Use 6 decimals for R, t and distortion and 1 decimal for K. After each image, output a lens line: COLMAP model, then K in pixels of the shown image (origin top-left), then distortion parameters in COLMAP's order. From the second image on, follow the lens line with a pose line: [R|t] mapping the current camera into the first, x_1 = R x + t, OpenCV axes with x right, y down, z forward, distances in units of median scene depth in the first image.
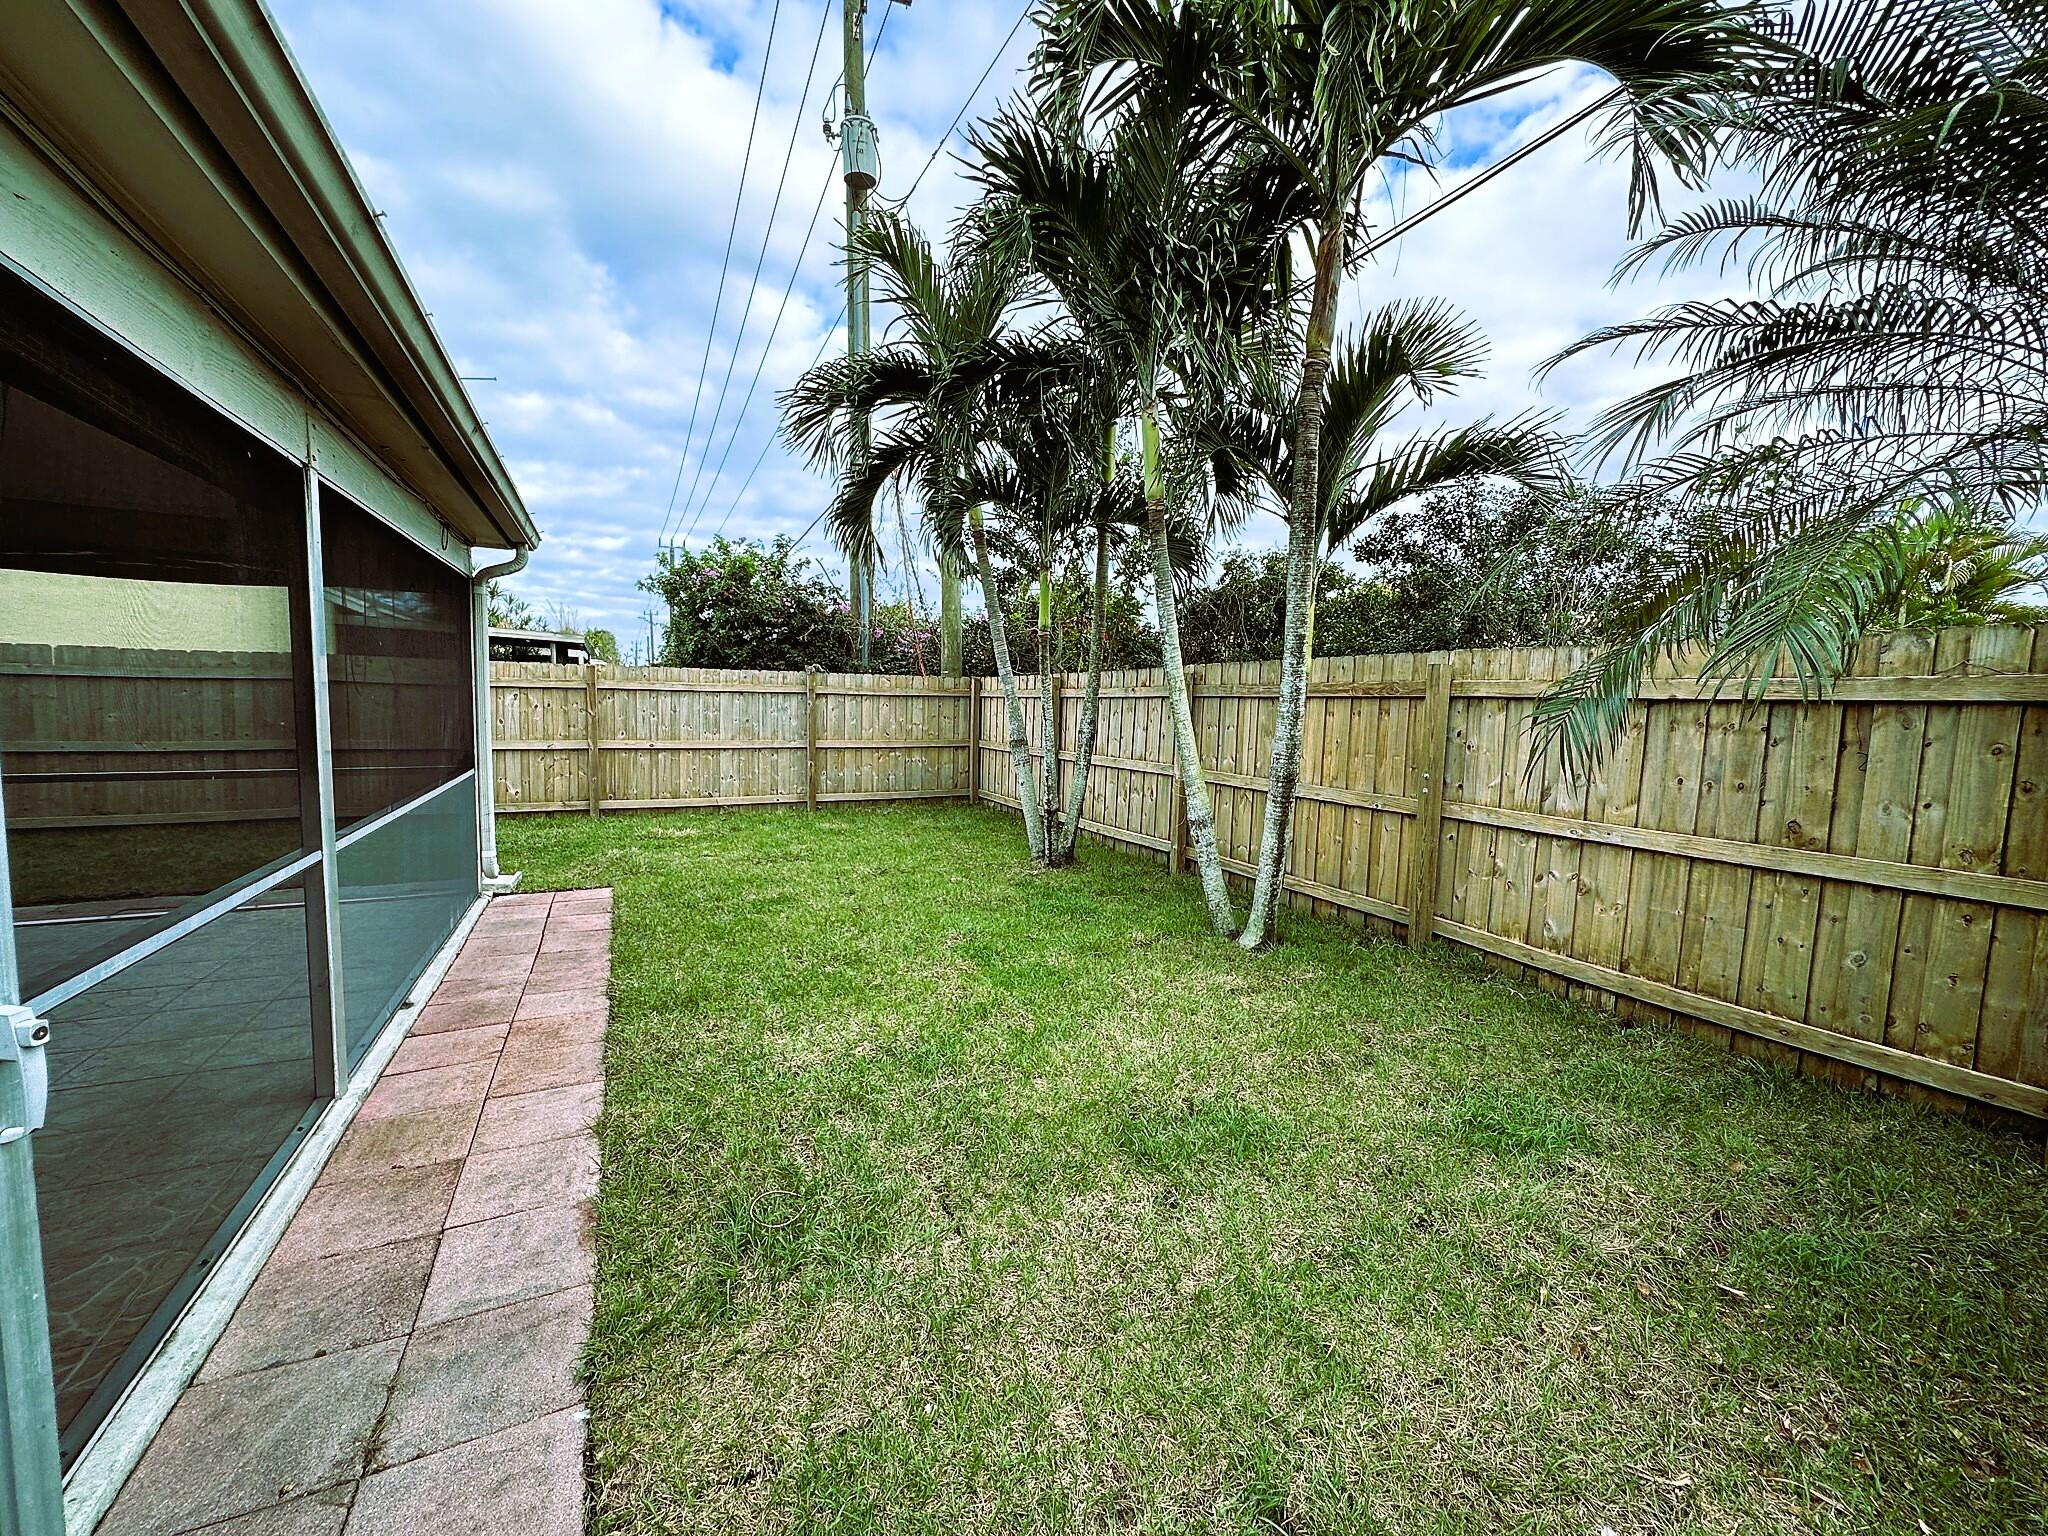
lens RADIAL K [[816.3, 0, 1024.0], [0, 816.3, 768.0], [0, 0, 1]] dist [-0.001657, 0.000793]
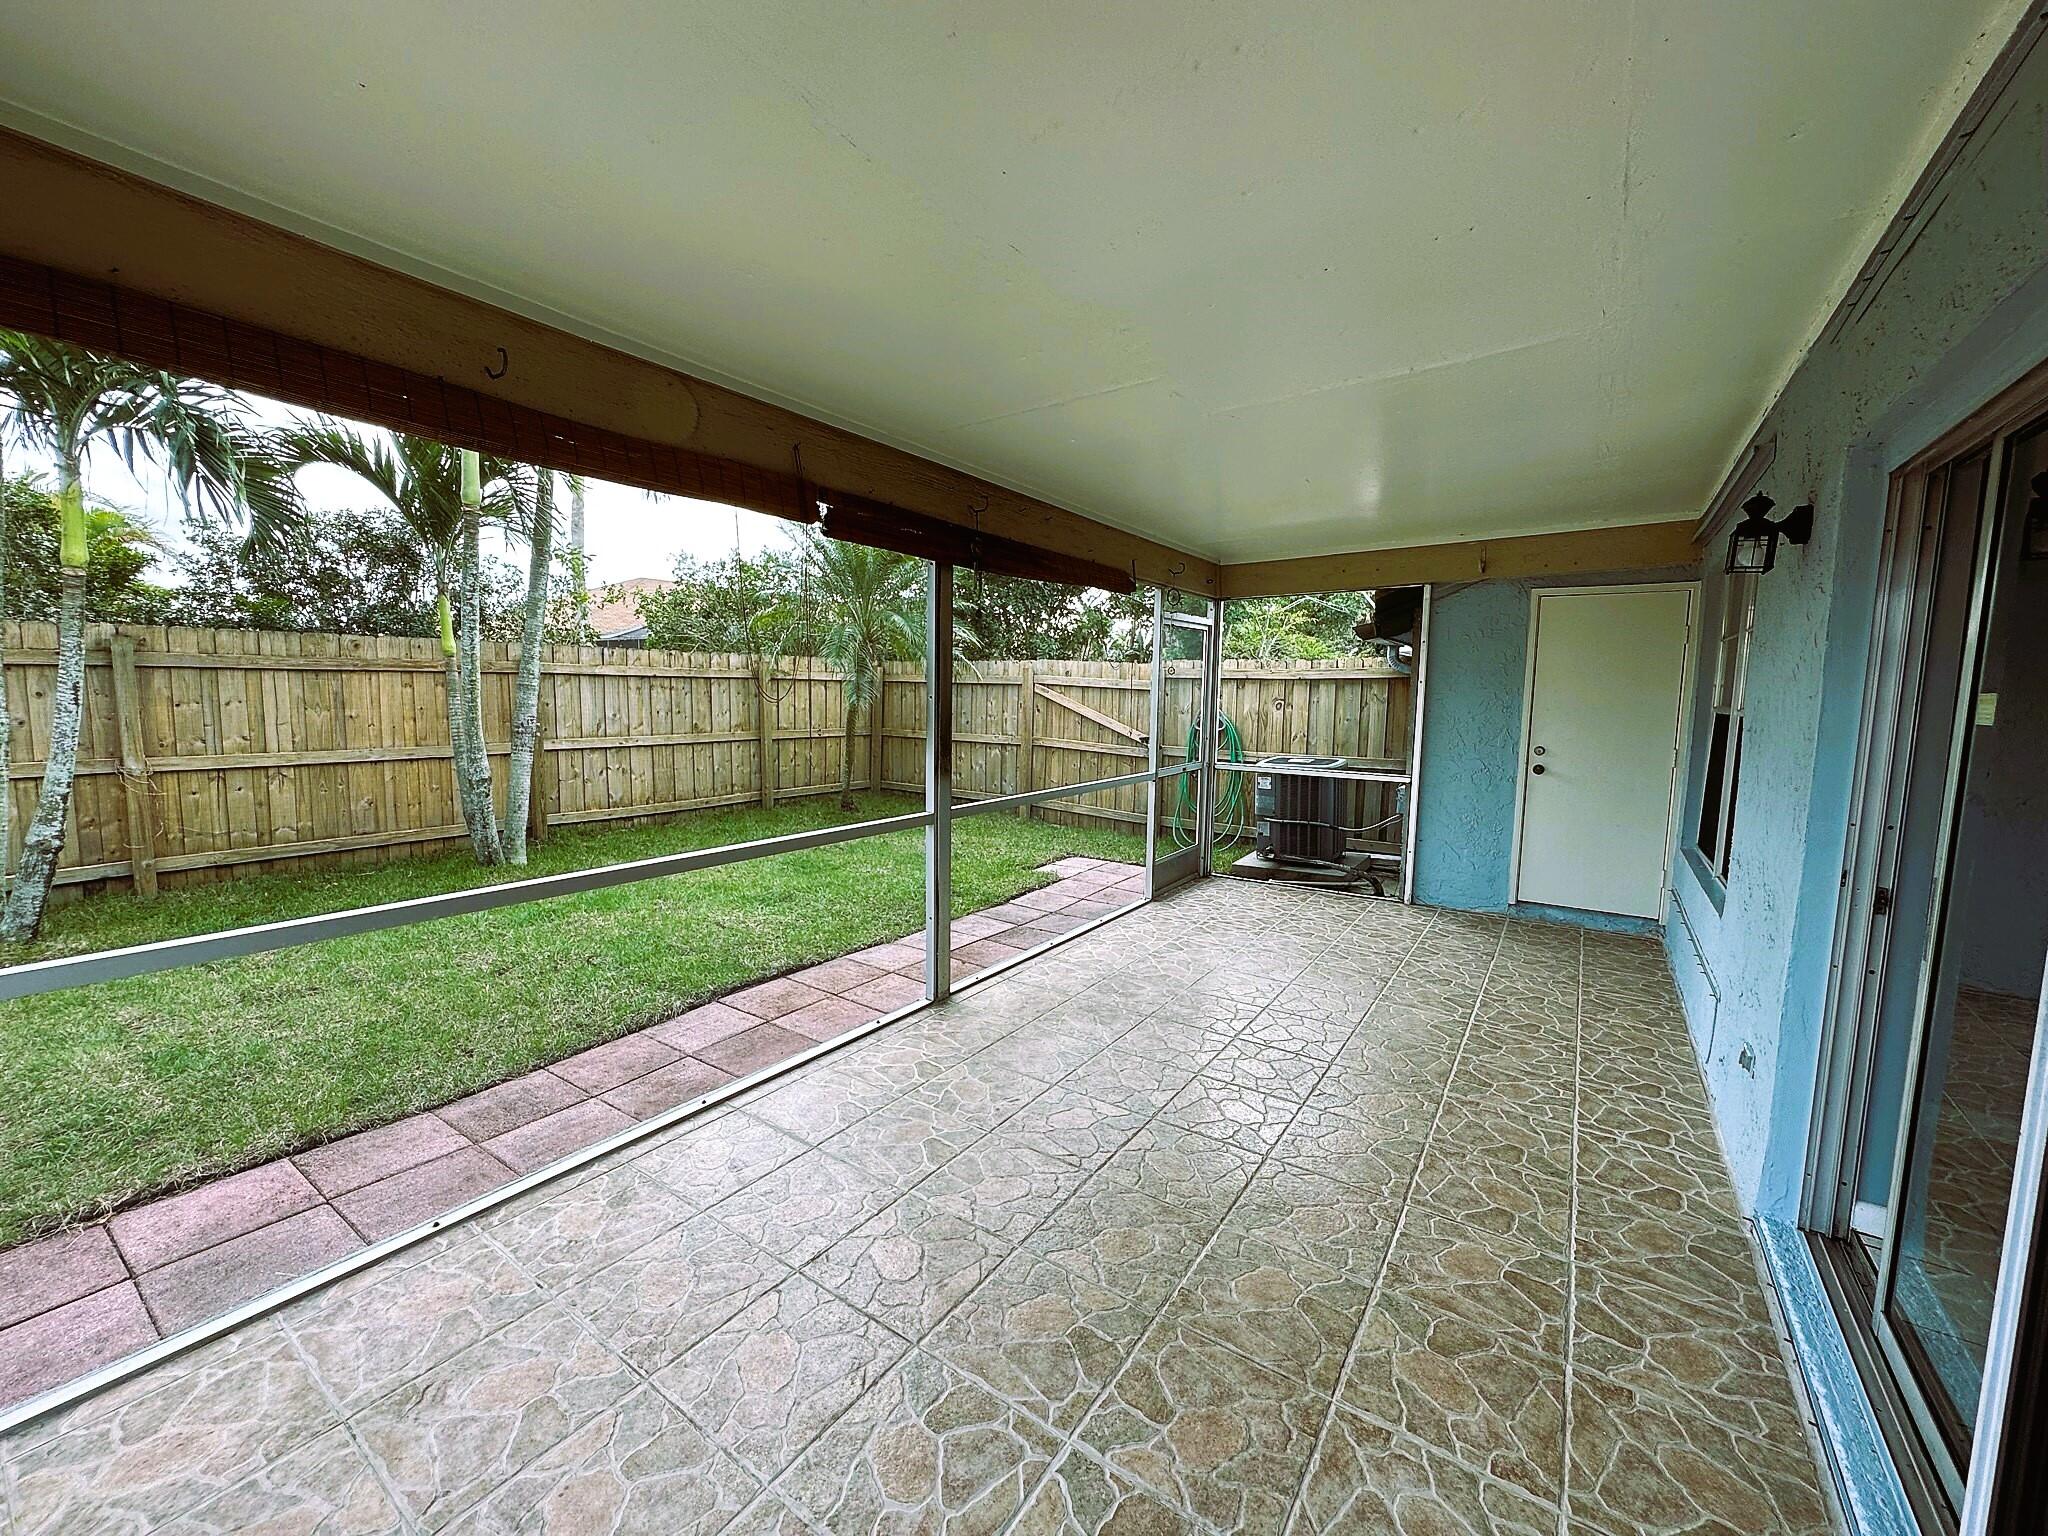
lens RADIAL K [[816.3, 0, 1024.0], [0, 816.3, 768.0], [0, 0, 1]] dist [-0.001657, 0.000793]
pose [[-0.484701, -0.114906, 0.867100, -1.472870], [0.048264, 0.986310, 0.157683, -0.123364], [-0.873347, 0.118279, -0.472519, 1.067007]]
